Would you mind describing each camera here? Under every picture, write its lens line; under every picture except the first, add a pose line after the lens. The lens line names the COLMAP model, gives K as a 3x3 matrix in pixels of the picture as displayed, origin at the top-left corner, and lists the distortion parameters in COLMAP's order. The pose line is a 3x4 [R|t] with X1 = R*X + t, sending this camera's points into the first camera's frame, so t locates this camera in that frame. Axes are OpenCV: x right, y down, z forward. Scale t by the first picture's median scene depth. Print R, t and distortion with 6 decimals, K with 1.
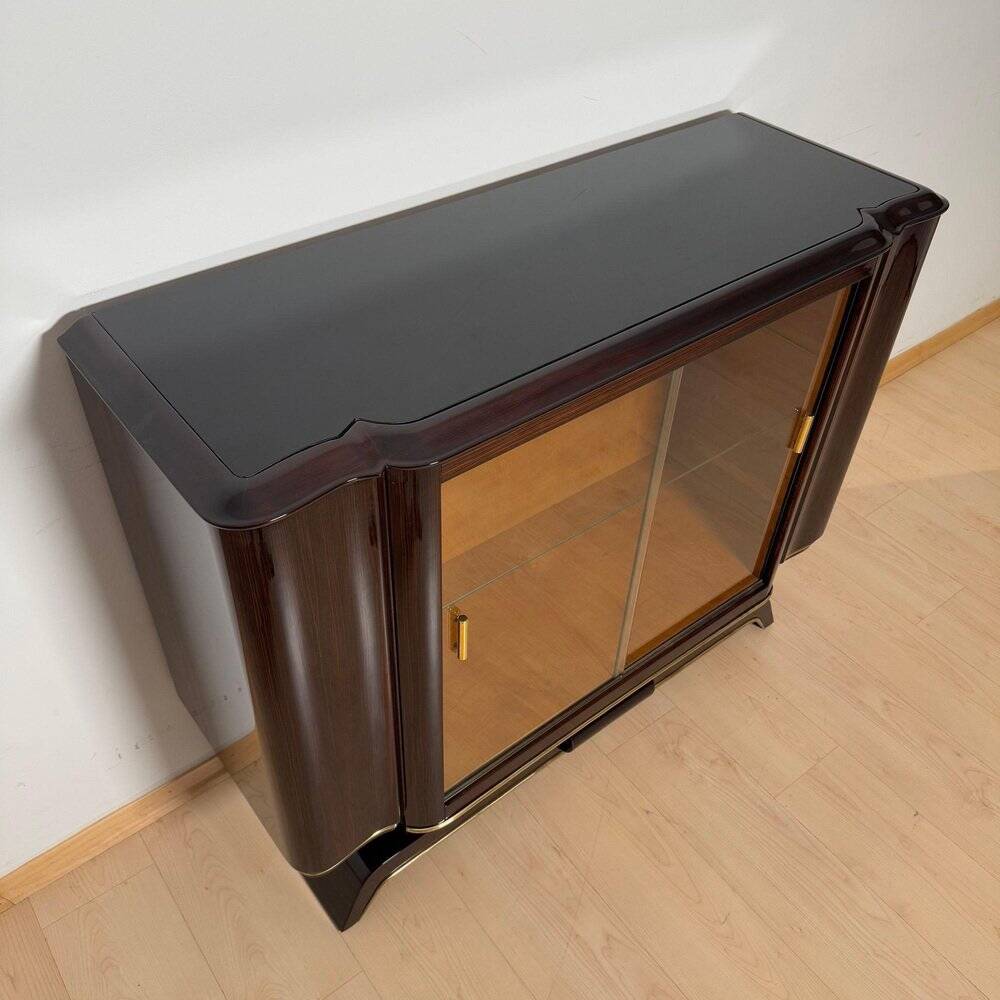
lens RADIAL K [[942.2, 0, 496.6], [0, 942.2, 509.8], [0, 0, 1]] dist [0.018410, 0.010112]
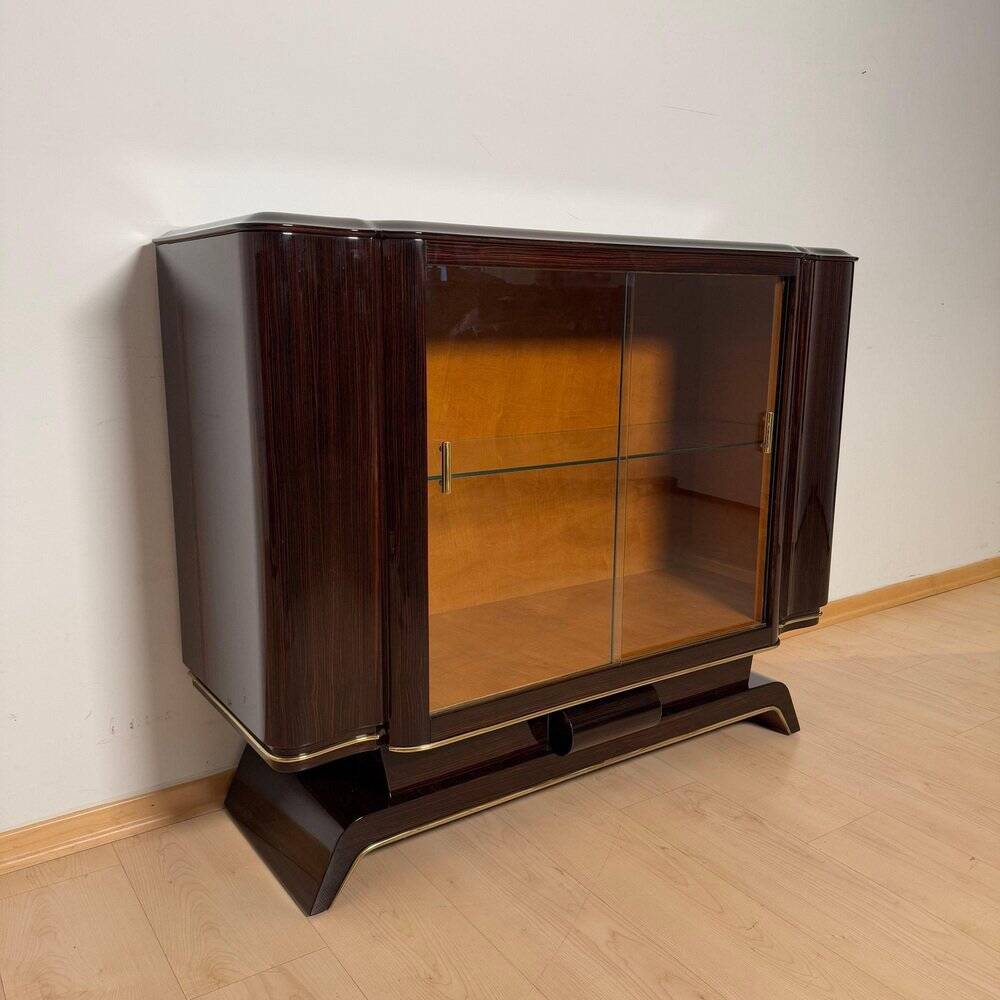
lens RADIAL K [[933.4, 0, 500.0], [0, 933.4, 500.0], [0, 0, 1]] dist [0.009997, -0.000255]
pose [[0.997471, -0.011182, -0.070186, 0.075989], [-0.026678, 0.856422, -0.515587, 0.535532], [0.065875, 0.516156, 0.853958, 0.062213]]
